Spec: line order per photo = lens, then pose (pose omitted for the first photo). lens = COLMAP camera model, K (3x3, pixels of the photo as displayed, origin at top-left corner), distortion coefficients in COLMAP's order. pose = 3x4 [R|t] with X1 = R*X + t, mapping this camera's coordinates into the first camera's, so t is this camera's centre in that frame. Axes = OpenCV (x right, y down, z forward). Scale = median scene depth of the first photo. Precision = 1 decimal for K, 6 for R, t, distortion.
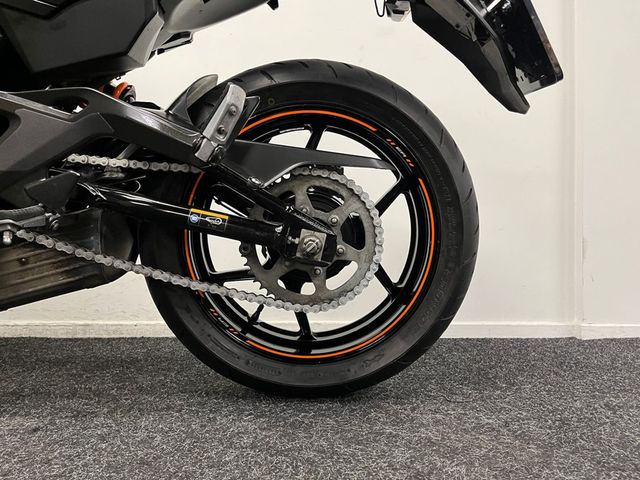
lens RADIAL K [[481.9, 0, 322.3], [0, 481.9, 236.9], [0, 0, 1]] dist [0.068880, -0.088350]
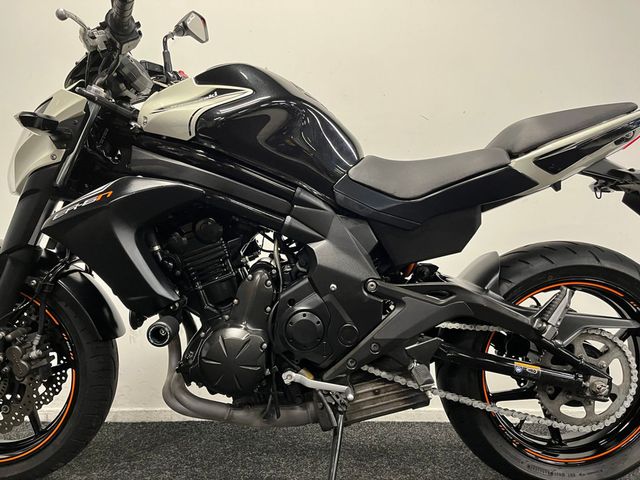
lens RADIAL K [[481.9, 0, 316.6], [0, 481.9, 236.0], [0, 0, 1]] dist [0.068880, -0.088350]
pose [[0.999818, -0.003722, -0.018704, -0.754615], [0.002489, 0.997849, -0.065512, -0.307454], [0.018907, 0.065454, 0.997676, -0.429704]]
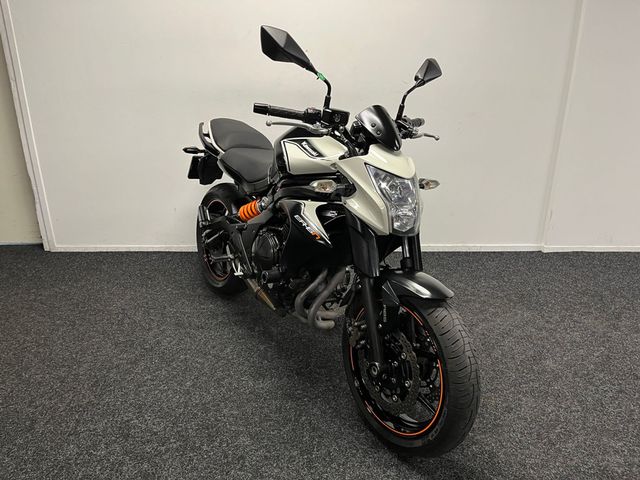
lens RADIAL K [[481.9, 0, 322.6], [0, 481.9, 244.1], [0, 0, 1]] dist [0.068880, -0.088350]
pose [[0.999724, 0.002834, -0.023332, -0.827871], [0.006106, 0.927307, 0.374251, -1.231477], [0.022697, -0.374290, 0.927034, -2.053033]]
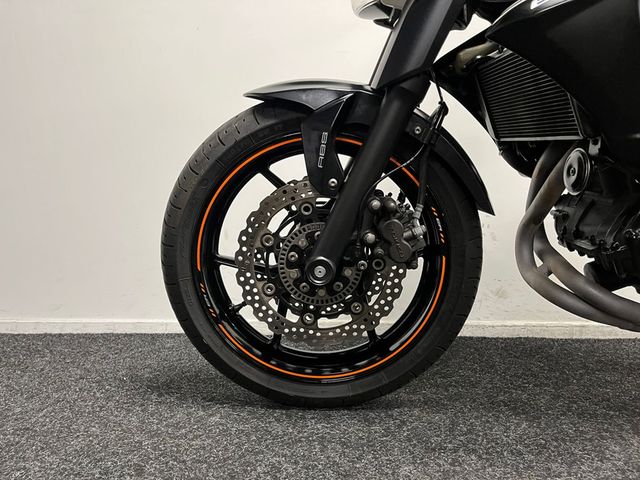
lens RADIAL K [[481.9, 0, 313.9], [0, 481.9, 235.2], [0, 0, 1]] dist [0.068880, -0.088350]
pose [[0.998727, -0.004646, -0.050232, -1.715592], [0.007720, 0.998096, 0.061191, -0.125445], [0.049852, -0.061501, 0.996861, -0.049138]]
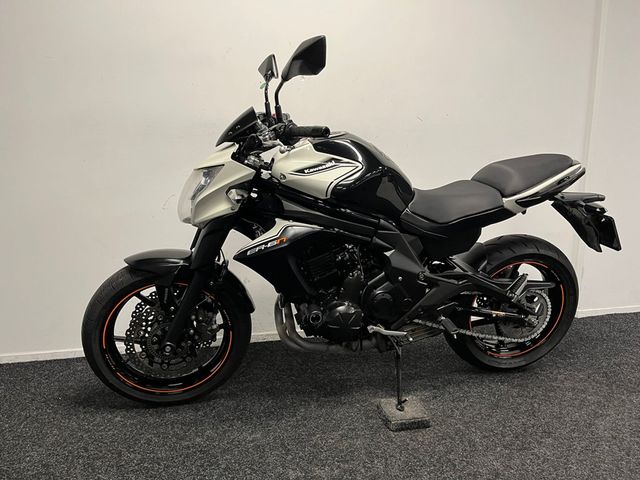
lens RADIAL K [[481.9, 0, 321.8], [0, 481.9, 236.7], [0, 0, 1]] dist [0.068880, -0.088350]
pose [[0.980625, -0.037362, 0.192299, -1.491052], [0.000392, 0.982016, 0.188798, -0.850240], [-0.195894, -0.185064, 0.963004, -1.117613]]
